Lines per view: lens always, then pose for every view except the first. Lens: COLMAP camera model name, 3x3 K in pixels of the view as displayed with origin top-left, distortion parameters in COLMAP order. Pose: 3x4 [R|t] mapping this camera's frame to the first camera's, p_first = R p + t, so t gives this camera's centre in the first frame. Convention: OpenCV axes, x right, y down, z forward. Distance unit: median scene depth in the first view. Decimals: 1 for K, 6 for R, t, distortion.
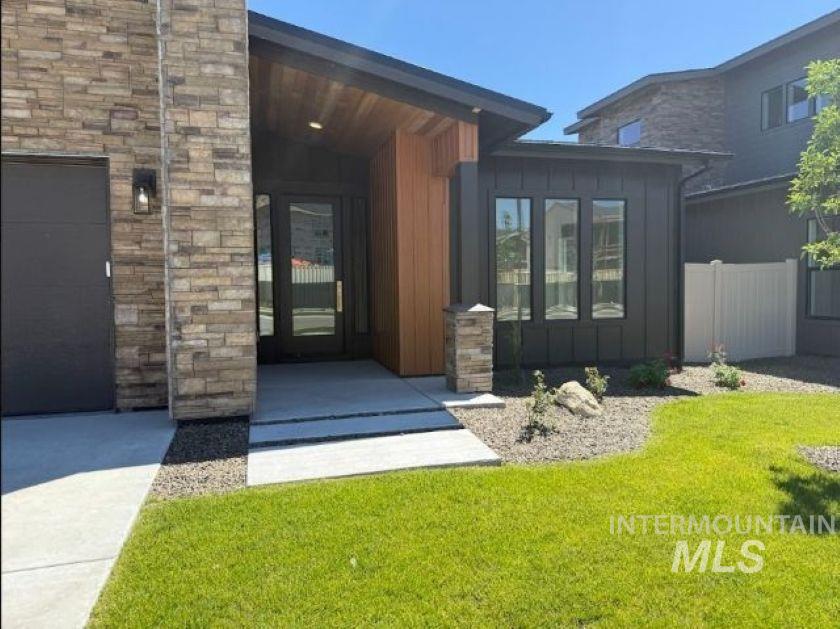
lens RADIAL K [[594.8, 0, 420.0], [0, 594.8, 314.5], [0, 0, 1]] dist [0.023476, -0.003198]
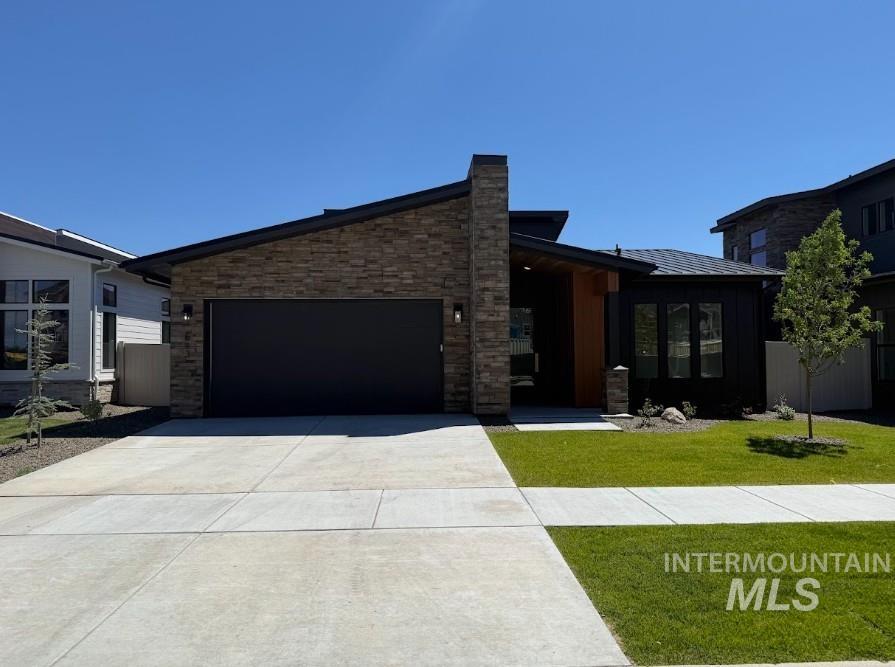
lens RADIAL K [[635.6, 0, 451.4], [0, 635.6, 338.5], [0, 0, 1]] dist [0.212483, -0.324227]
pose [[0.978307, -0.003432, -0.207131, 0.001434], [-0.012635, 0.997013, -0.076194, 0.068396], [0.206774, 0.077159, 0.975341, -1.301658]]
